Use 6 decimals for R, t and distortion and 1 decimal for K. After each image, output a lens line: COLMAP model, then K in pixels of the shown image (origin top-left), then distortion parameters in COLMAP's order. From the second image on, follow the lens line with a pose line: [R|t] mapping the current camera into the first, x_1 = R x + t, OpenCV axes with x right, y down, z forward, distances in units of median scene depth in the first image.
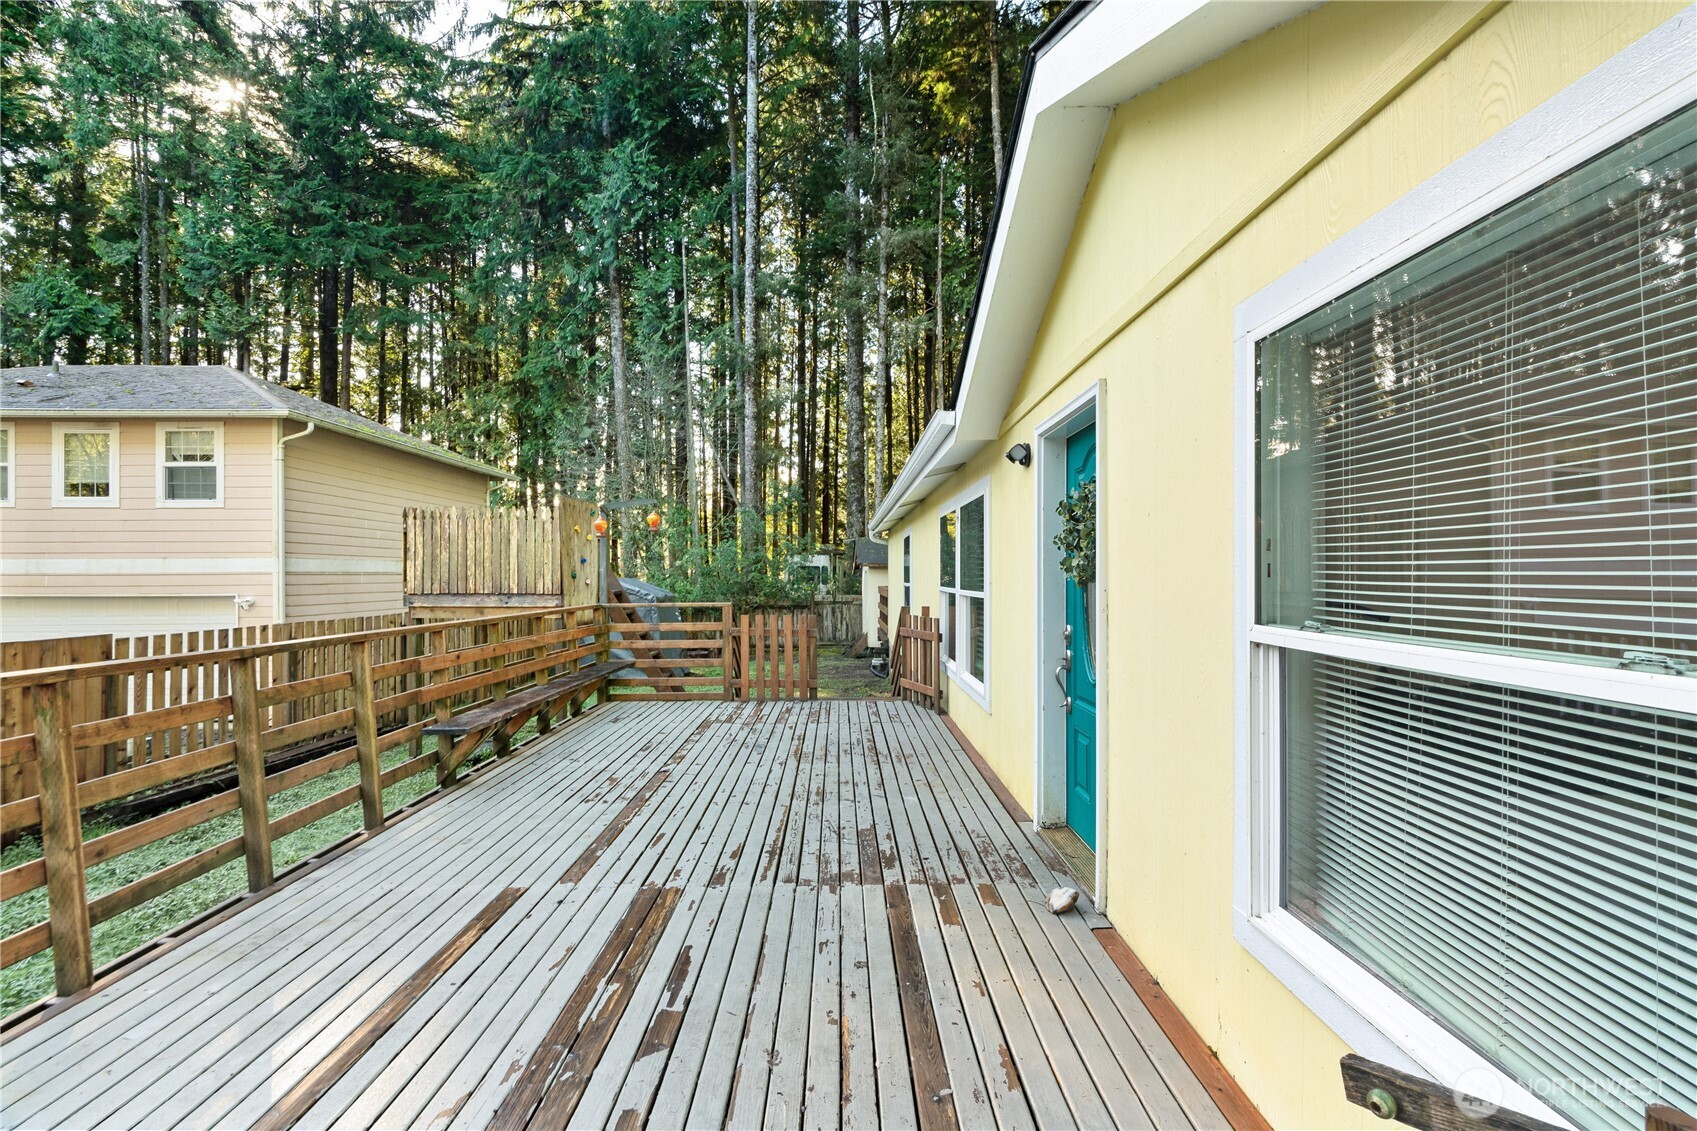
lens RADIAL K [[759.2, 0, 863.2], [0, 759.2, 577.9], [0, 0, 1]] dist [-0.008734, 0.003426]
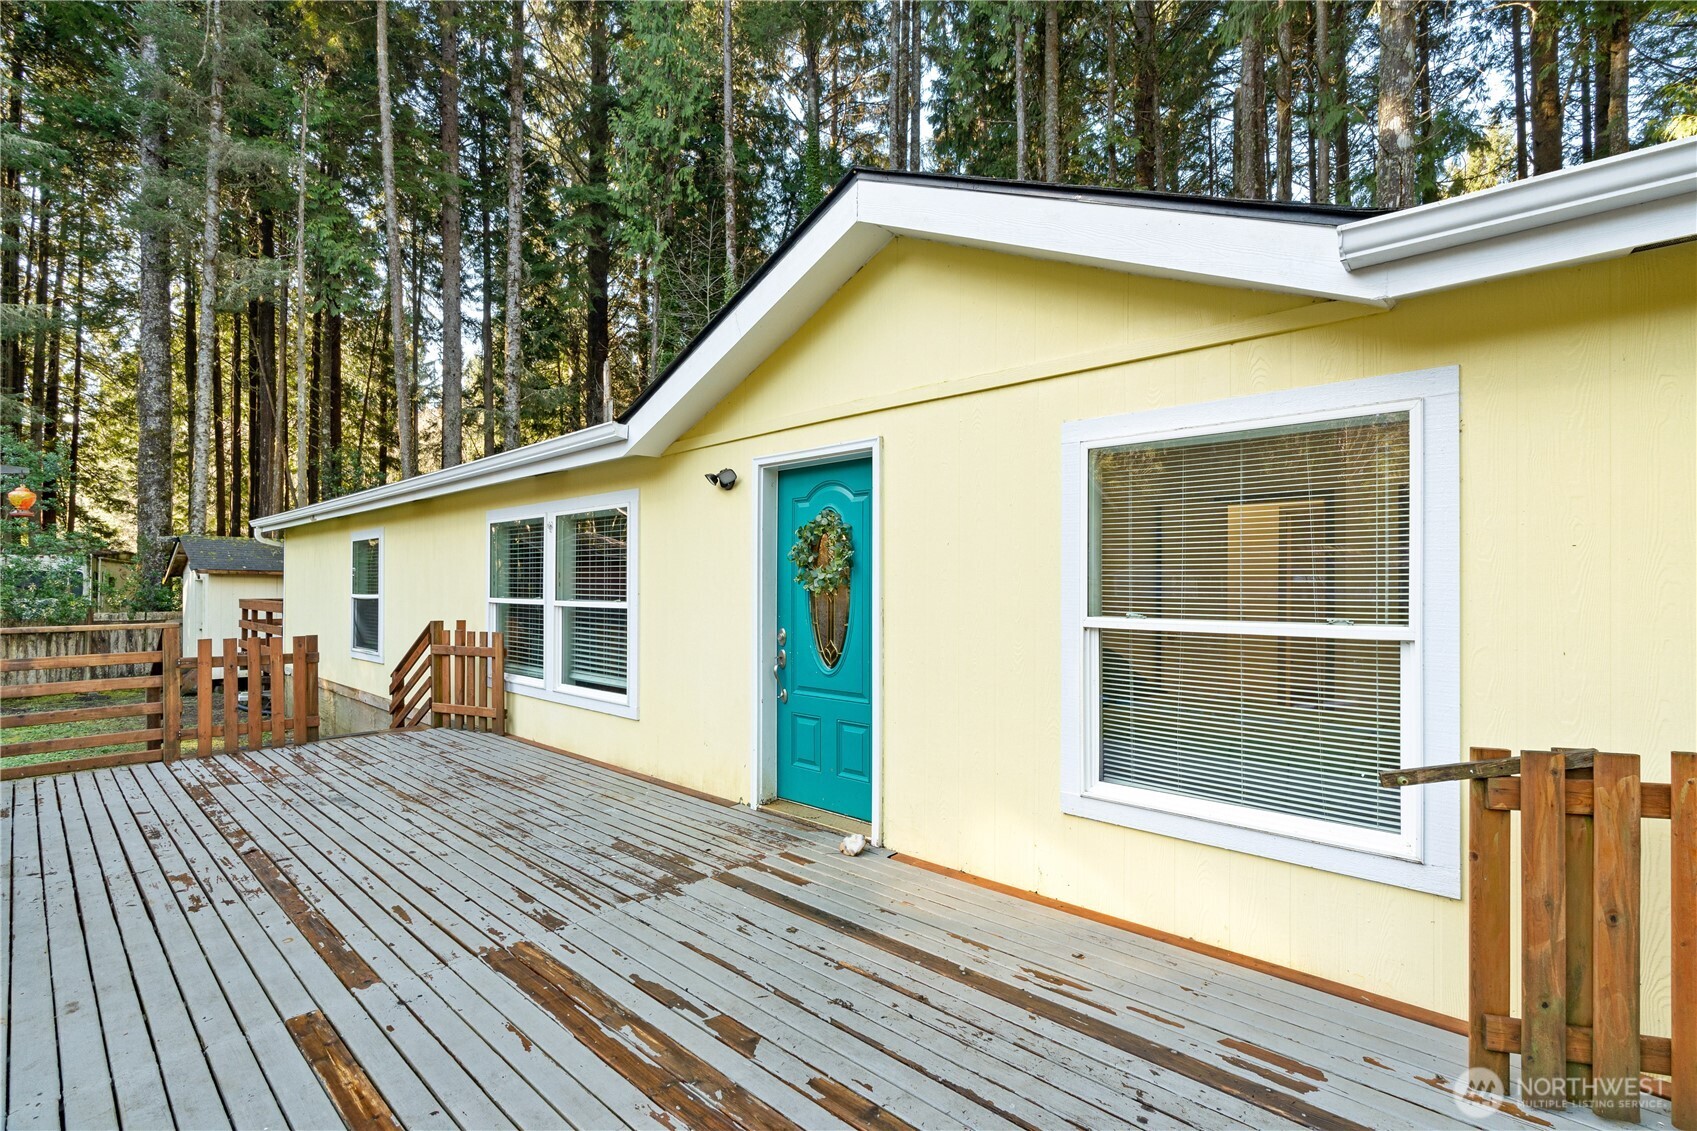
lens RADIAL K [[759.2, 0, 844.5], [0, 759.2, 586.6], [0, 0, 1]] dist [-0.008734, 0.003426]
pose [[0.698138, 0.003282, 0.715955, -0.488039], [-0.001131, 0.999993, -0.003482, 0.000147], [-0.715962, 0.001621, 0.698137, 0.096353]]
